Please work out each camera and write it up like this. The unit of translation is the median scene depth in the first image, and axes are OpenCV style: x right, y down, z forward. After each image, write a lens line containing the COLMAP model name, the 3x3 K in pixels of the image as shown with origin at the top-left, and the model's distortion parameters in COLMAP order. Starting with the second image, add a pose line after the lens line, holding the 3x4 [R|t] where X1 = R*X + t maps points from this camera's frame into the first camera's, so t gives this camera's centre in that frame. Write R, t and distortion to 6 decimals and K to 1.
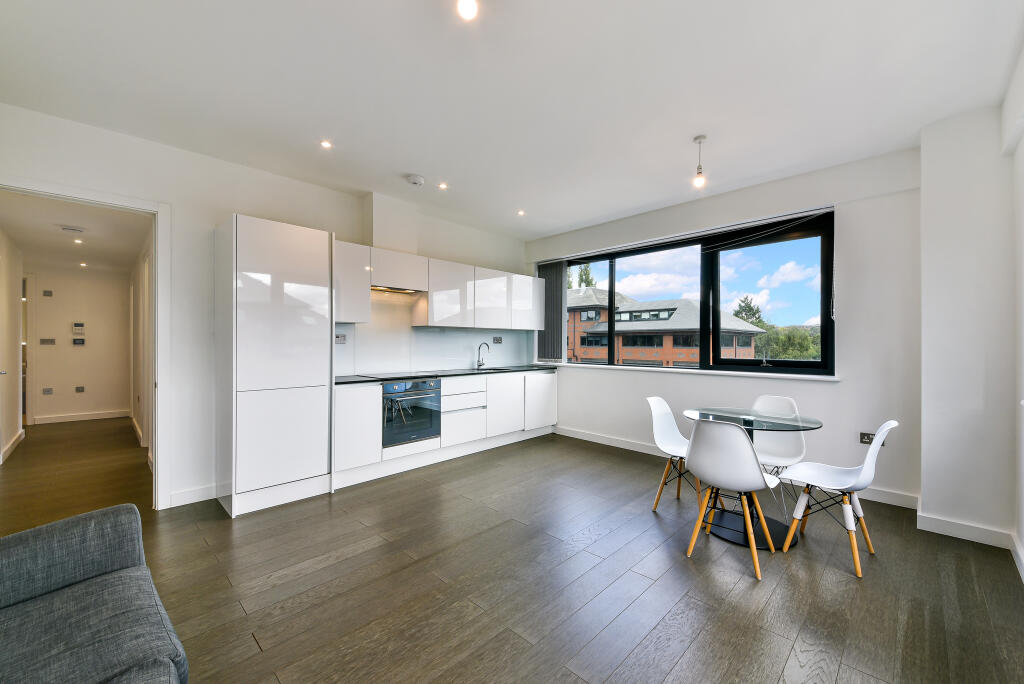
lens RADIAL K [[399.6, 0, 512.0], [0, 399.6, 342.0], [0, 0, 1]] dist [0.000621, 0.000021]
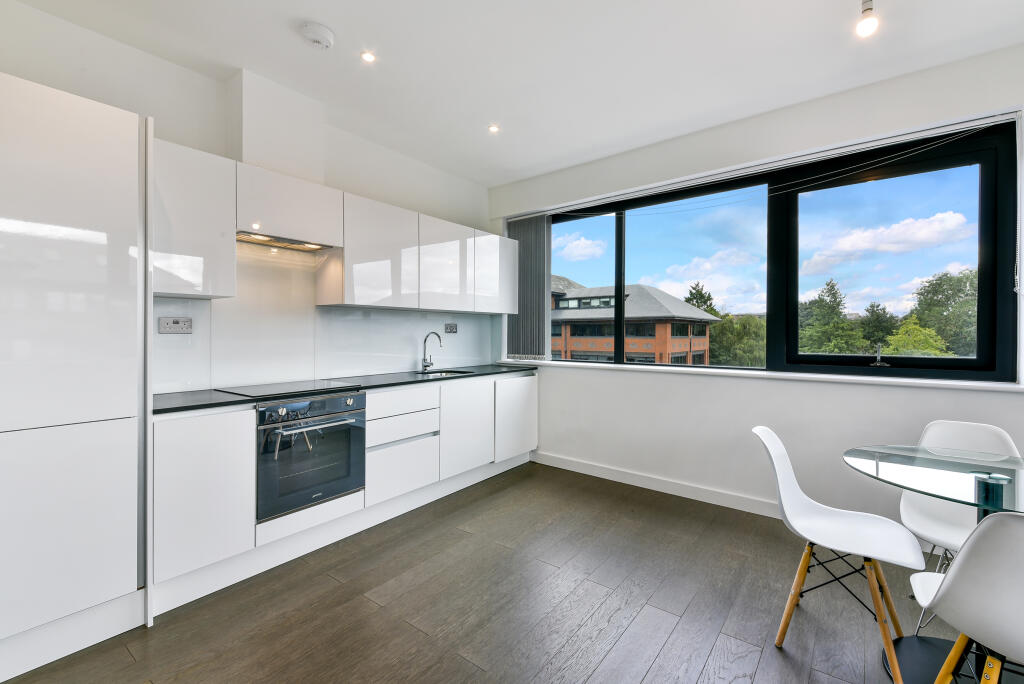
lens RADIAL K [[449.4, 0, 506.7], [0, 449.4, 330.4], [0, 0, 1]] dist [-0.003164, -0.000421]
pose [[0.991502, -0.002426, 0.130067, -0.045350], [0.002790, 0.999993, -0.002619, 0.001449], [-0.130060, 0.002960, 0.991502, 0.249770]]
